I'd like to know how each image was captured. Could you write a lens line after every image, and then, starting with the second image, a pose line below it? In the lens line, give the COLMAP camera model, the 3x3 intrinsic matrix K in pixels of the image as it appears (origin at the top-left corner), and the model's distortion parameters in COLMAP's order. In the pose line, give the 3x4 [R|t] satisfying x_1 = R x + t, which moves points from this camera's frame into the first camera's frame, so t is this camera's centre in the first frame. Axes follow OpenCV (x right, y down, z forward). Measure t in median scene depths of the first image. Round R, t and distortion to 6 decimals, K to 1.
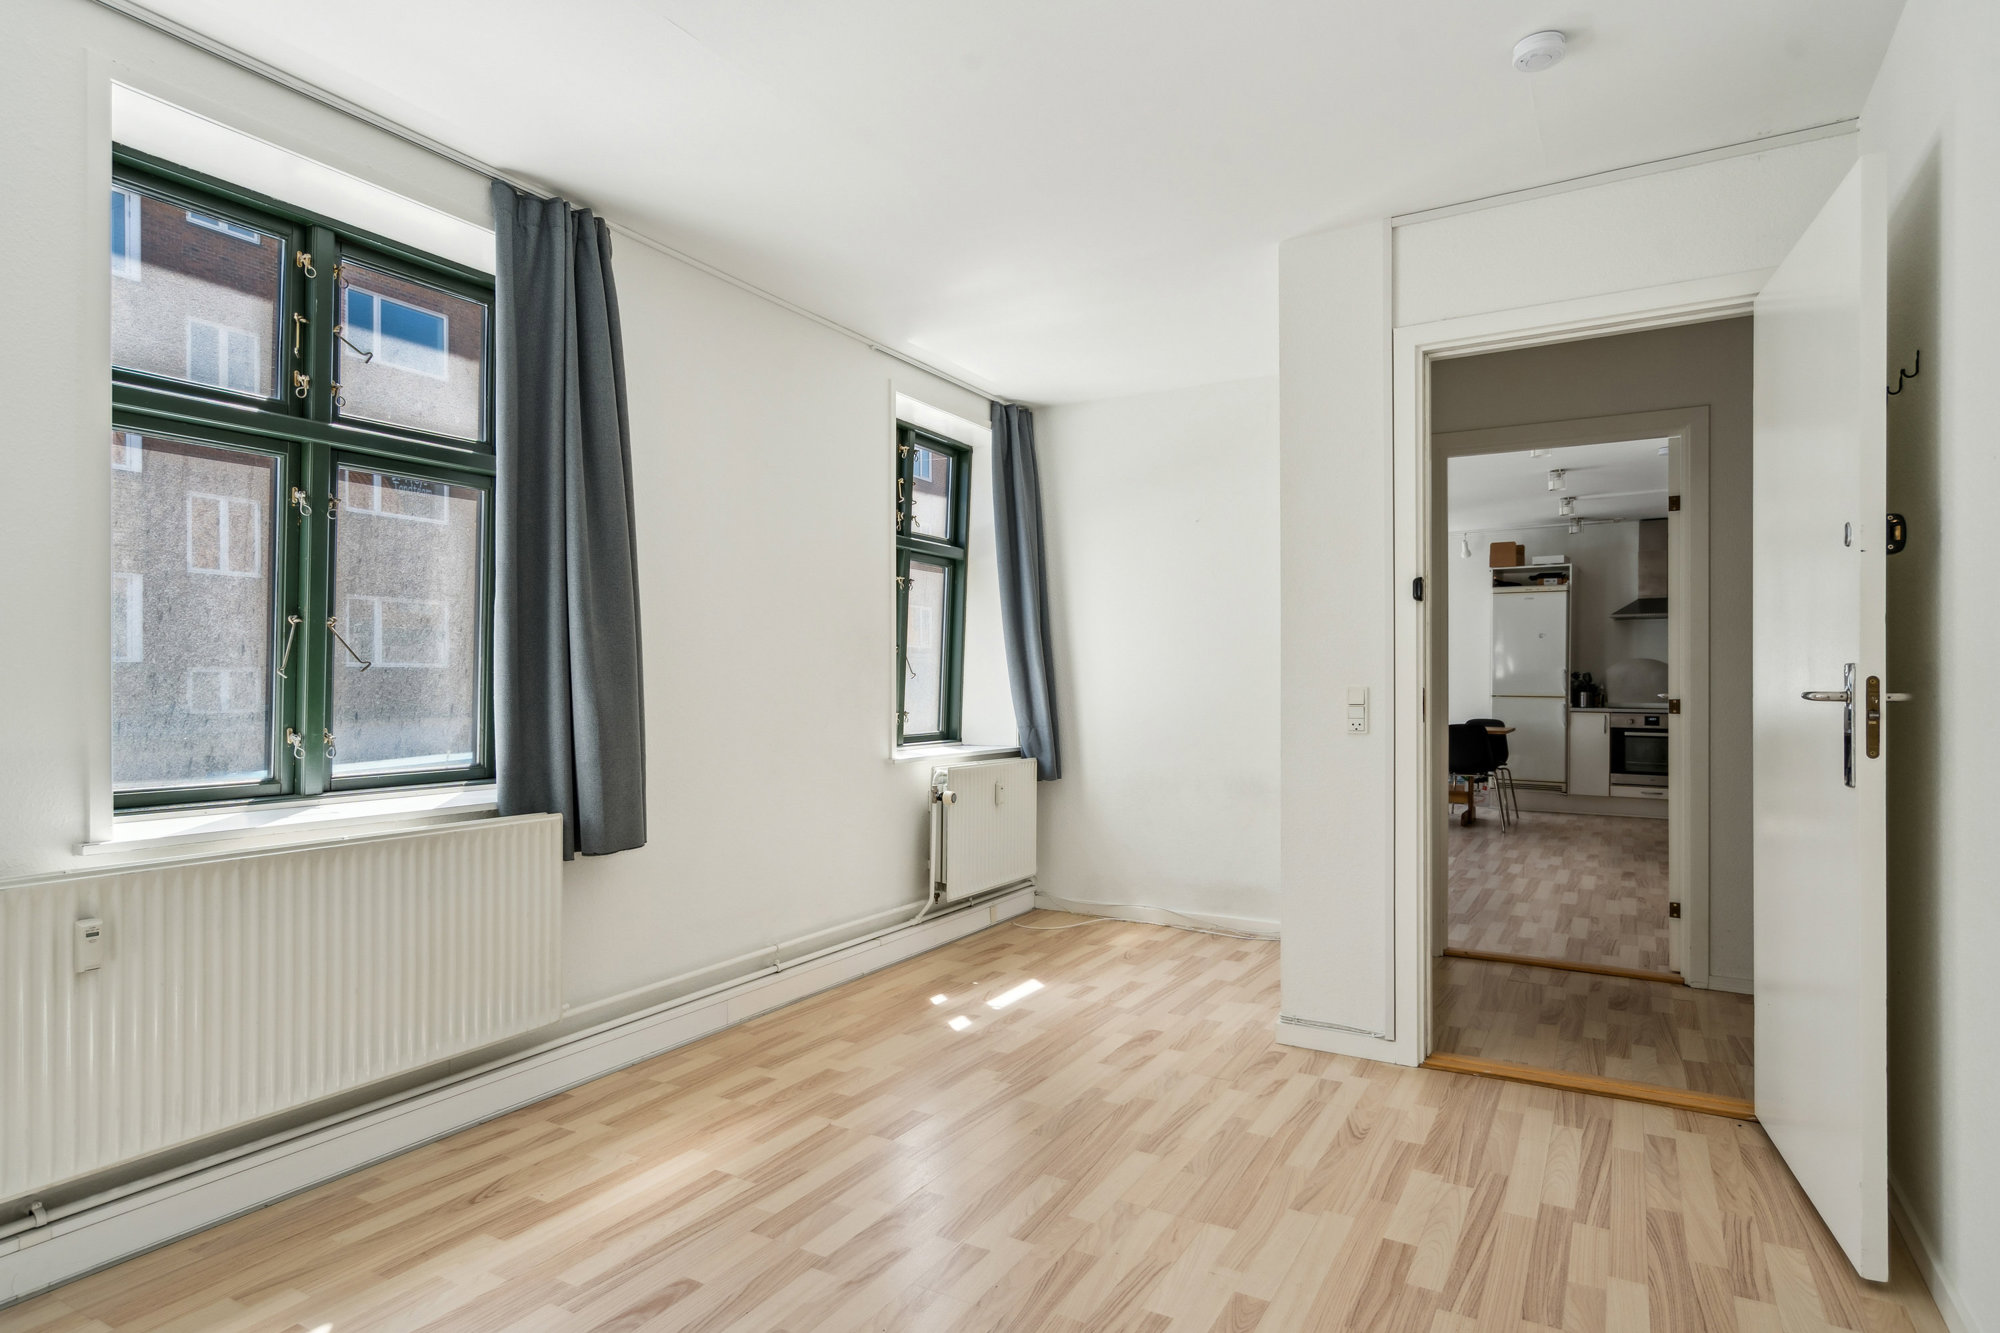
lens RADIAL K [[1089.9, 0, 1000.0], [0, 1089.9, 666.5], [0, 0, 1]] dist [-0.004029, -0.000142]
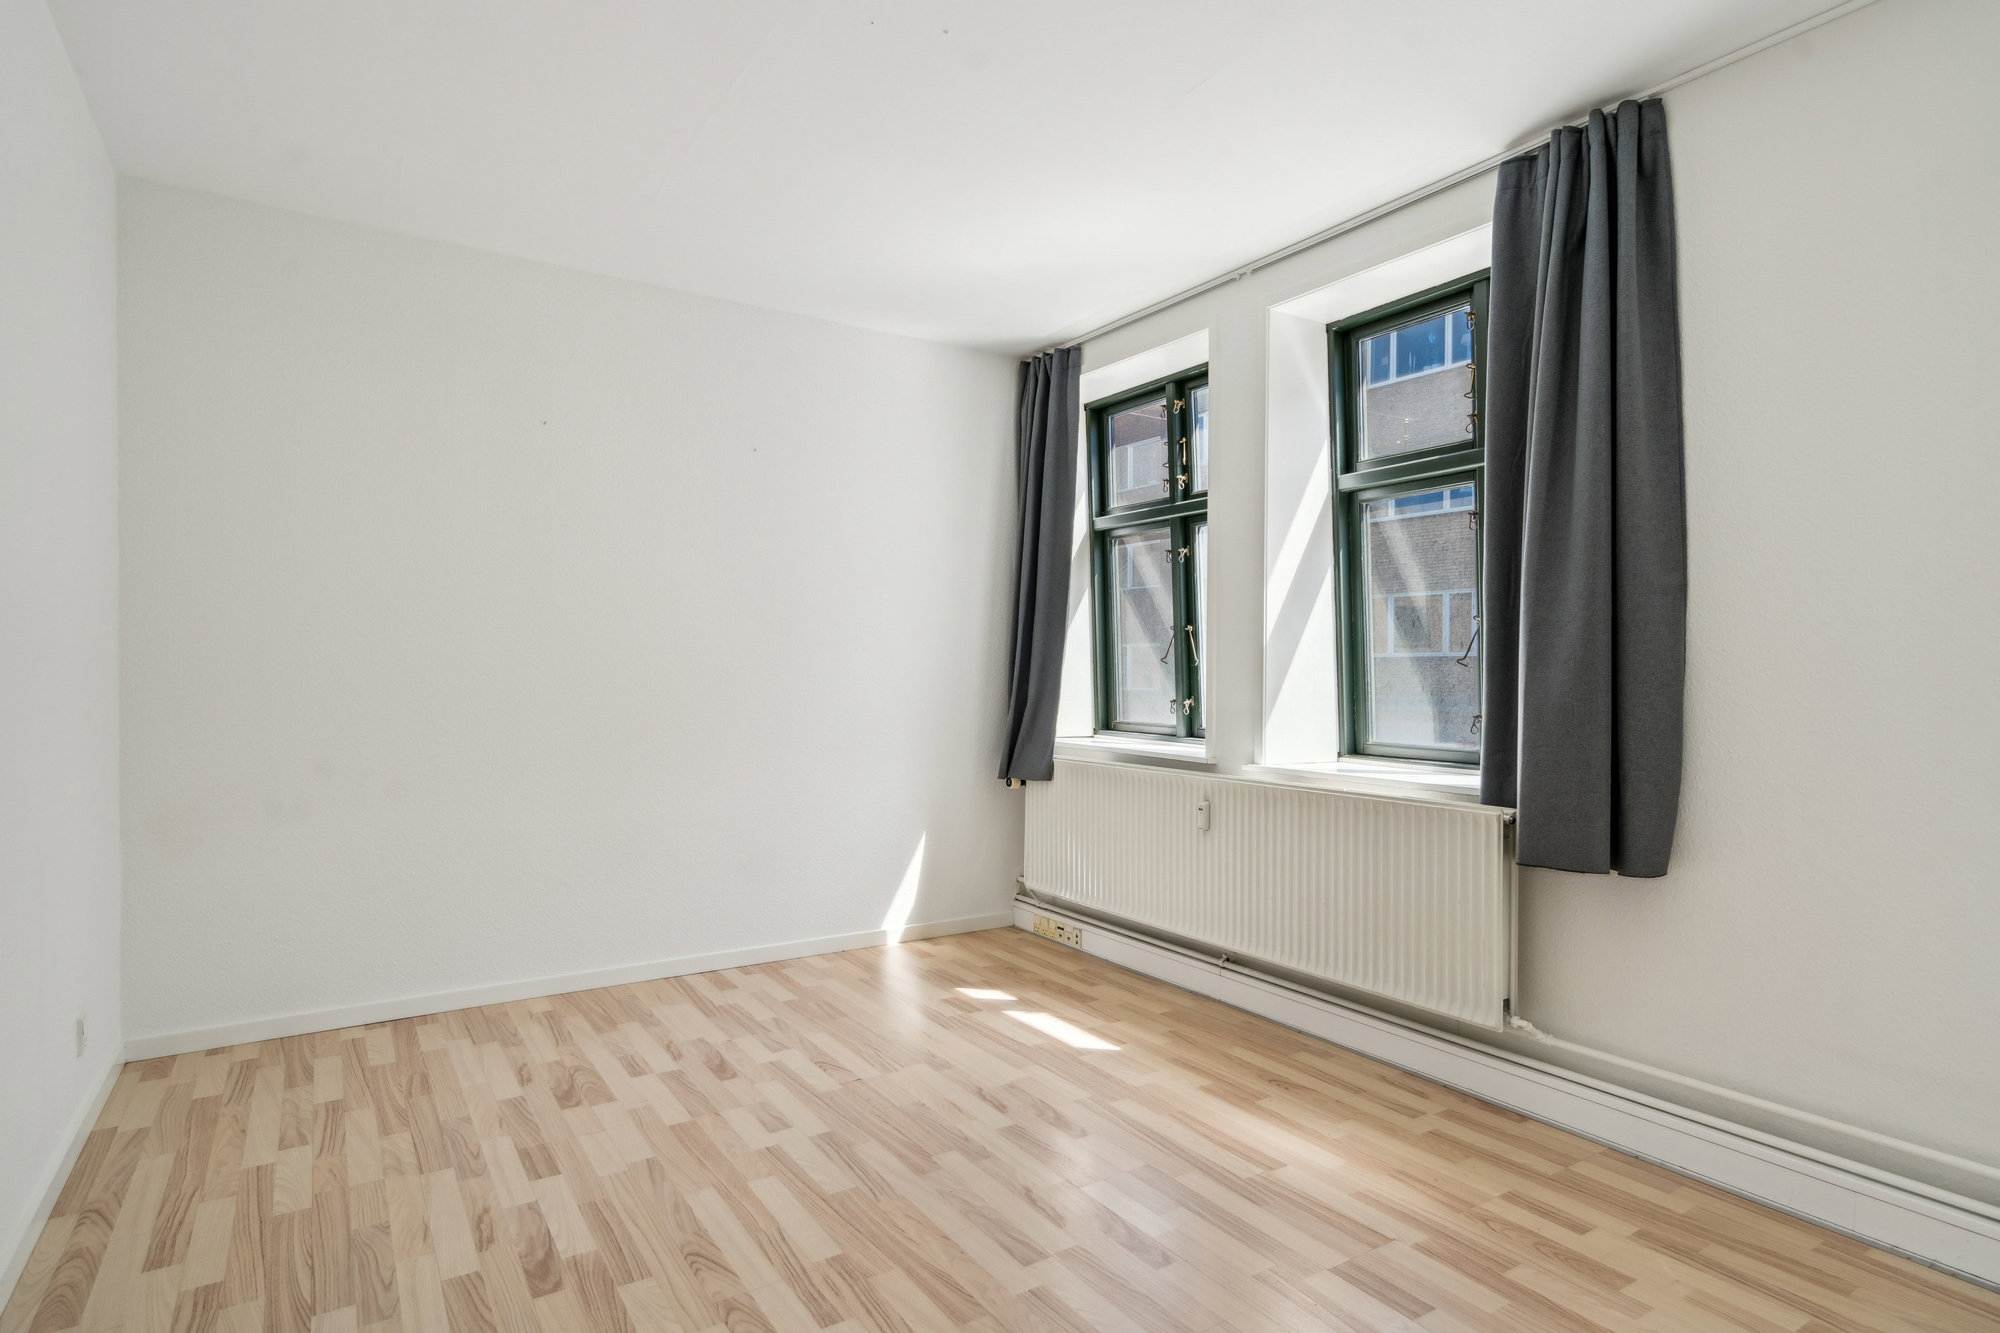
lens RADIAL K [[1035.5, 0, 1003.3], [0, 1035.5, 688.5], [0, 0, 1]] dist [-0.003785, -0.000309]
pose [[-0.443867, 0.016685, -0.895937, 0.626123], [0.006754, 0.999861, 0.015274, 0.011837], [0.896067, 0.000728, -0.443918, 1.078332]]
